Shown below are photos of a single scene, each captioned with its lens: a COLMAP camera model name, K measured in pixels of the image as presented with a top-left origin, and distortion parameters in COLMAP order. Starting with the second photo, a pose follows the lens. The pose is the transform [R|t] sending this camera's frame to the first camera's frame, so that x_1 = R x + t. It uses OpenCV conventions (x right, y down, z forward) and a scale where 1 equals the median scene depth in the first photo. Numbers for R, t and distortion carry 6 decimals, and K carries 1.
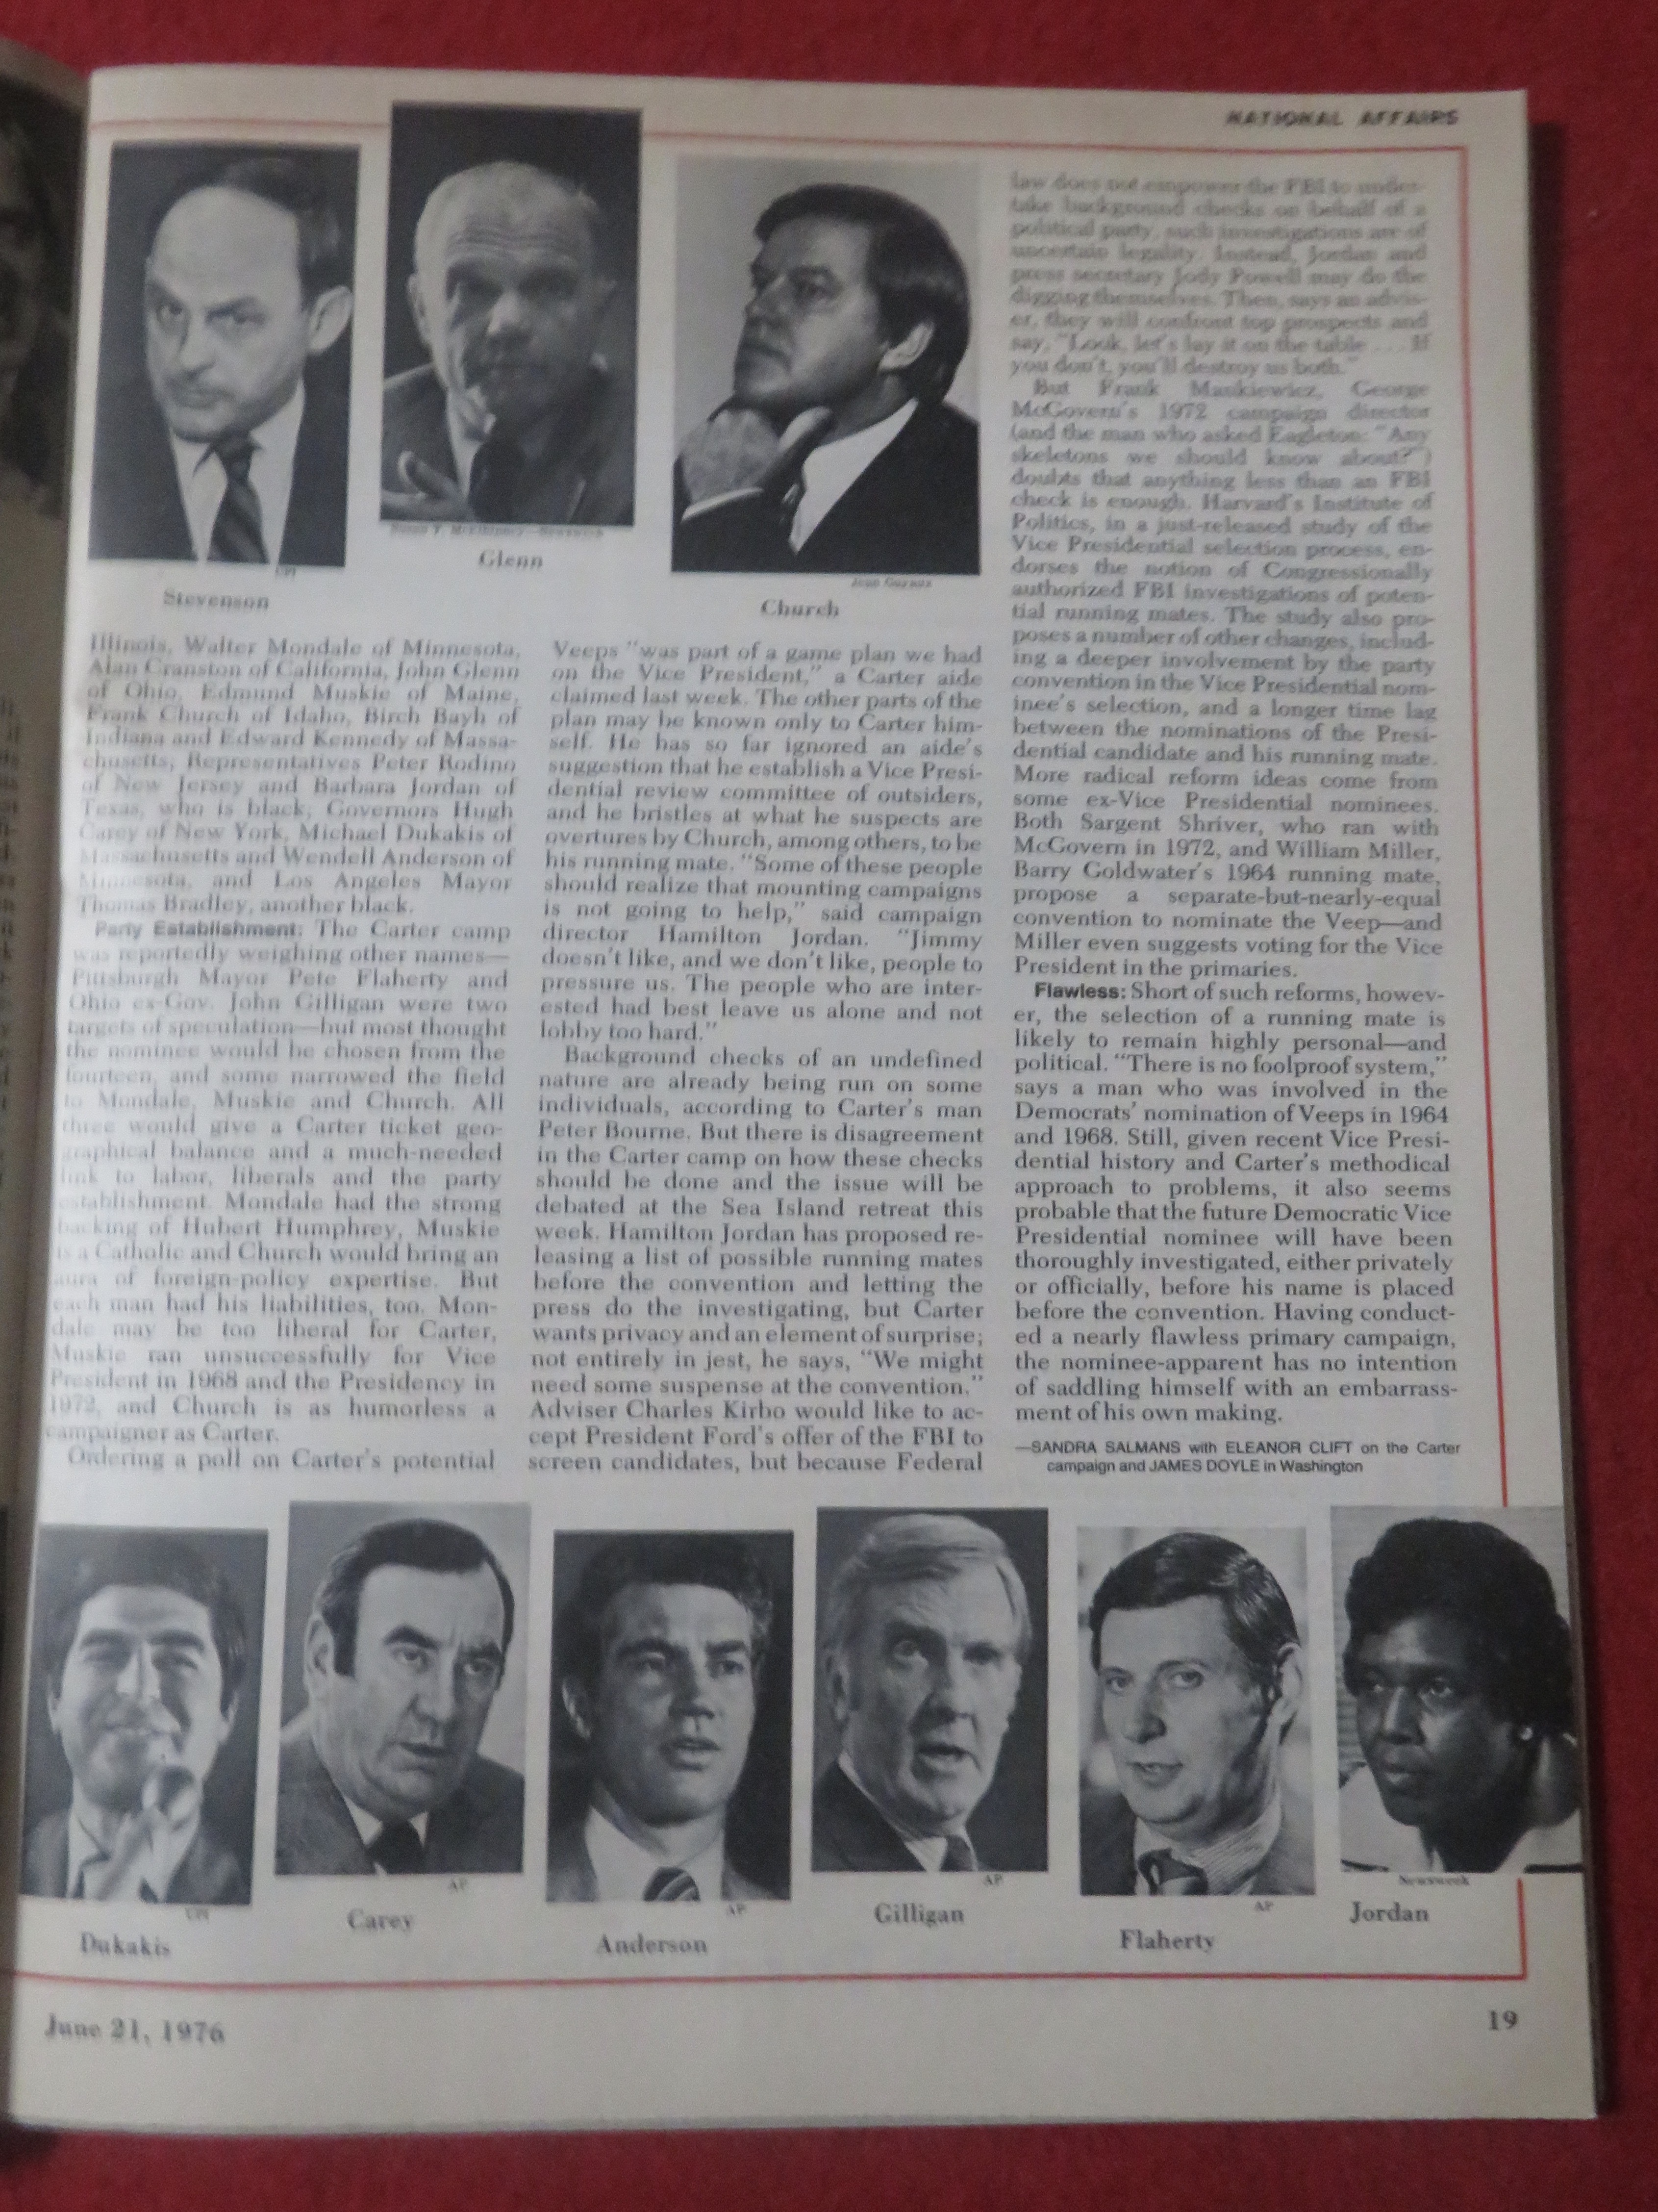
lens RADIAL K [[890.7, 0, 829.2], [0, 890.7, 1103.7], [0, 0, 1]] dist [-0.003527, -0.000243]
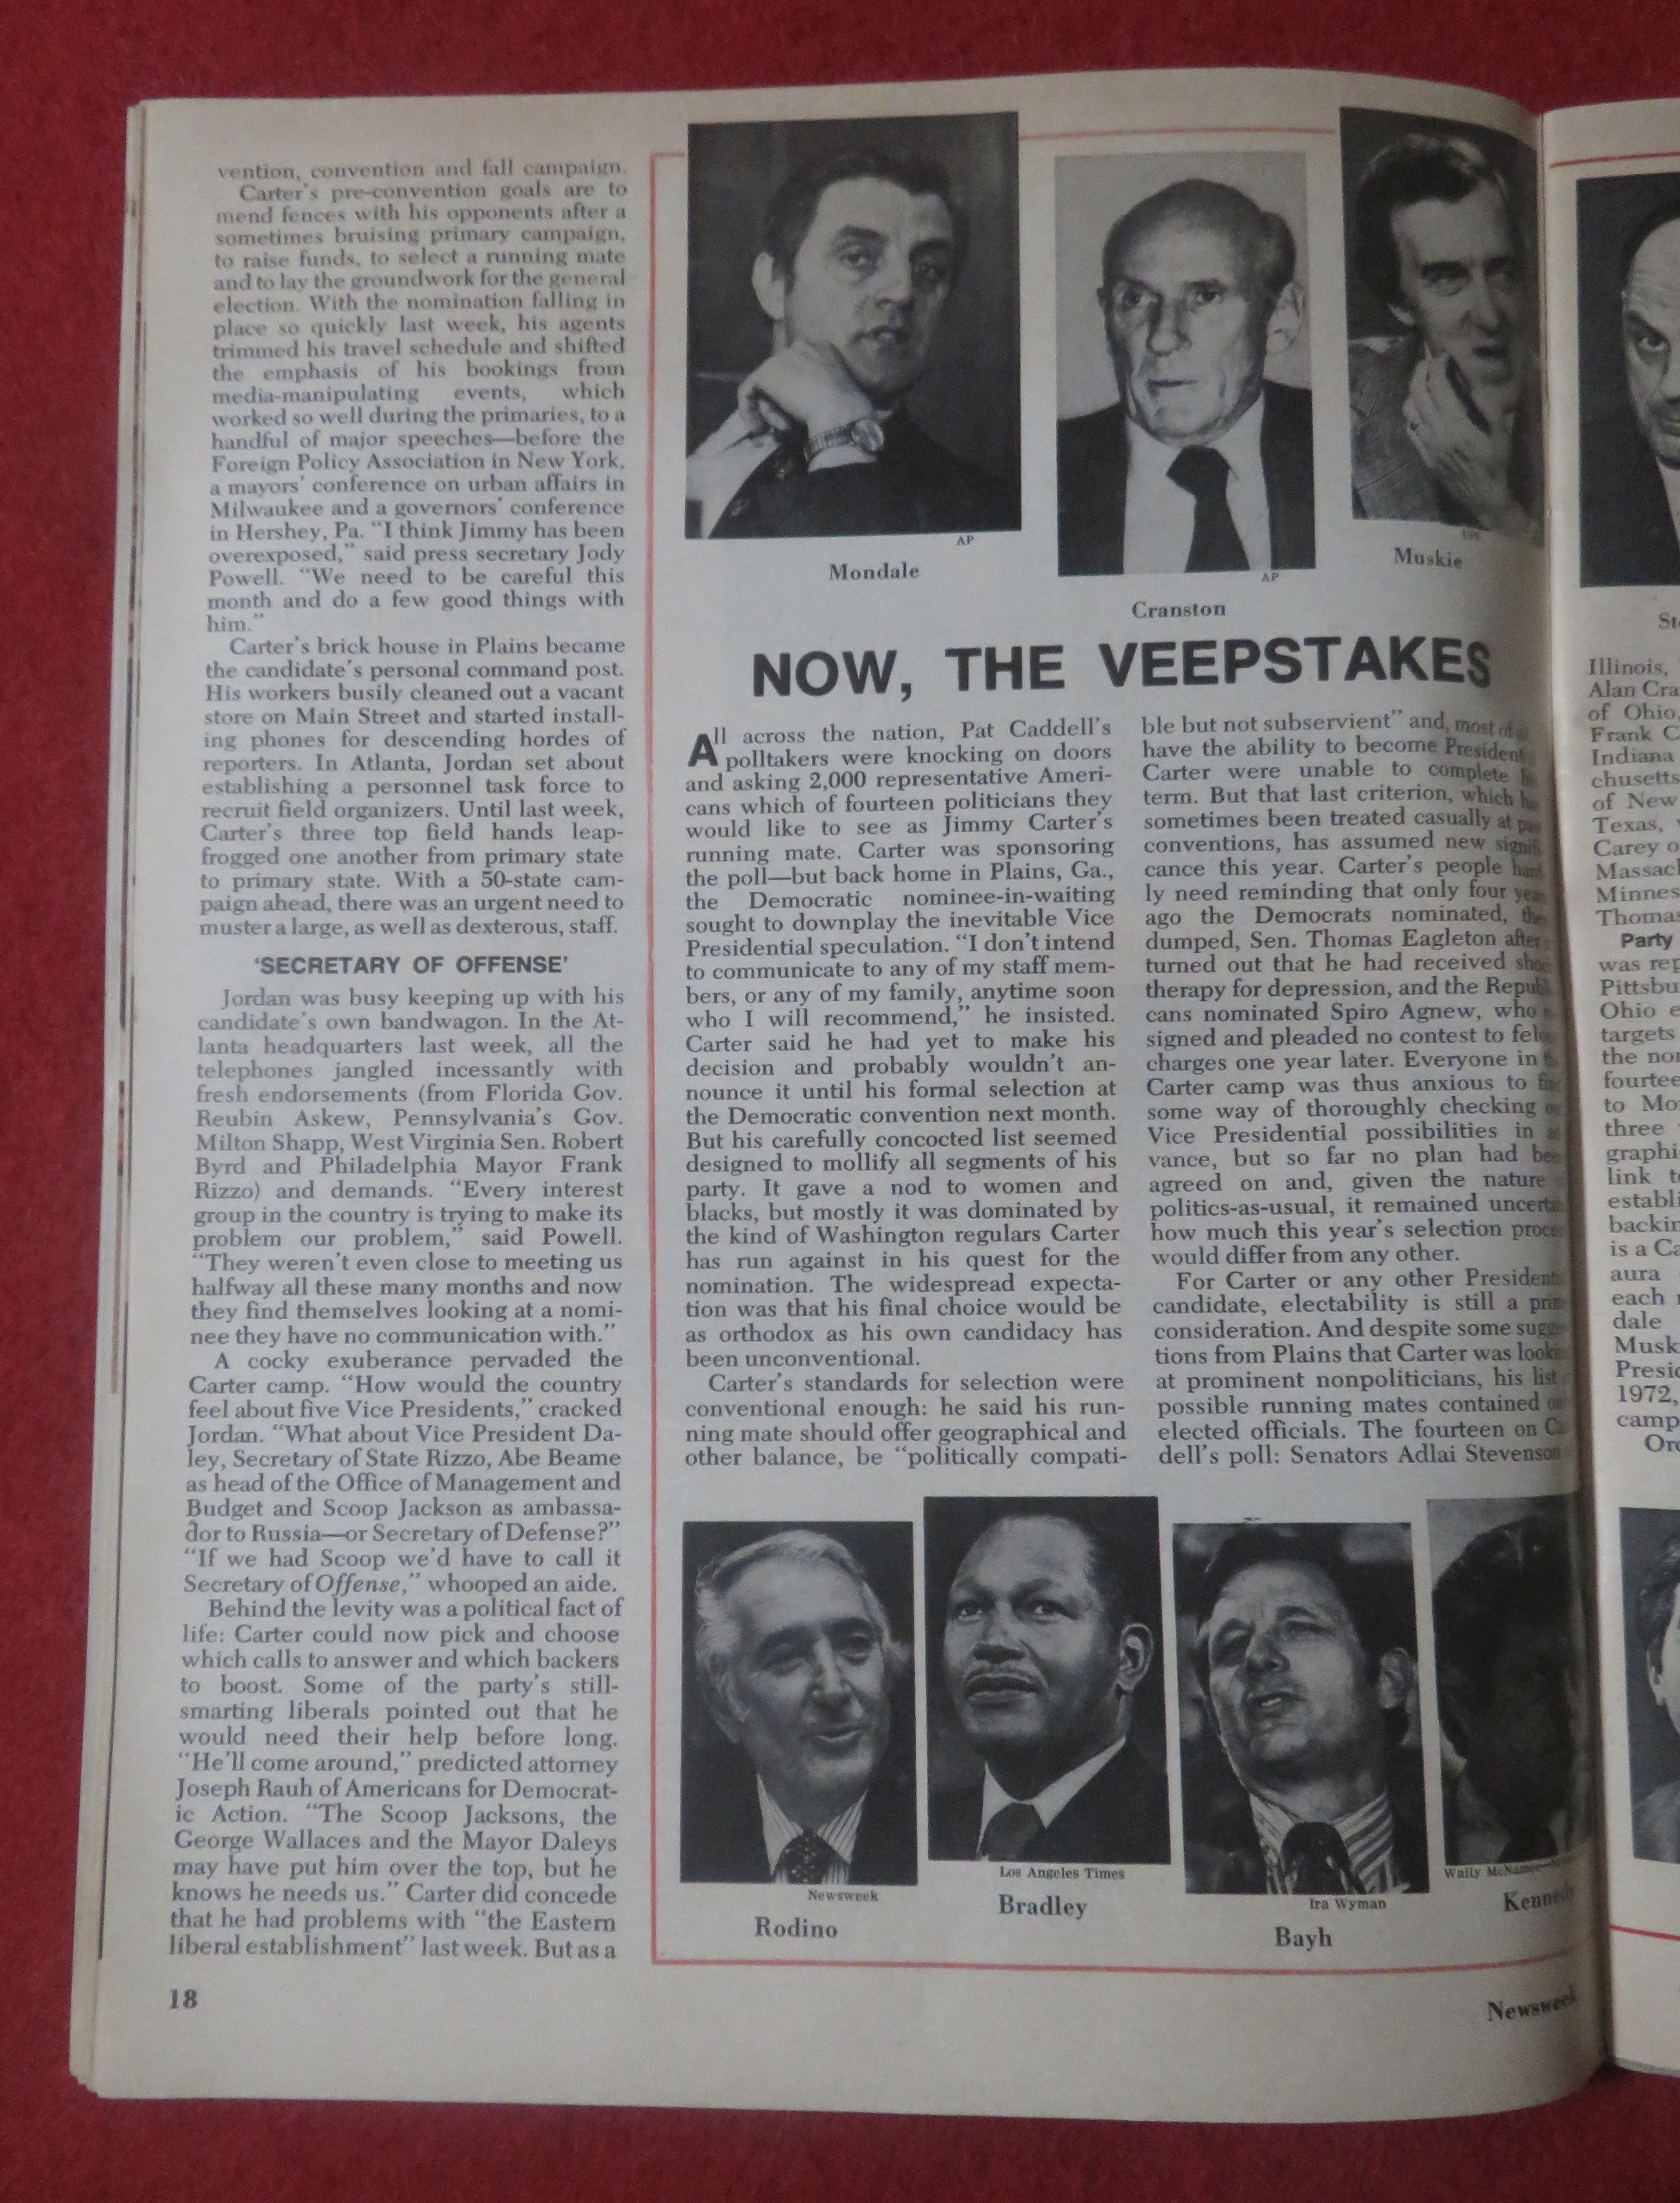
lens RADIAL K [[887.9, 0, 839.6], [0, 887.9, 1103.8], [0, 0, 1]] dist [0.000310, 0.000344]
pose [[0.999729, -0.010081, -0.020975, -1.658363], [0.010192, 0.999935, 0.005172, -0.017432], [0.020922, -0.005385, 0.999767, -0.063800]]
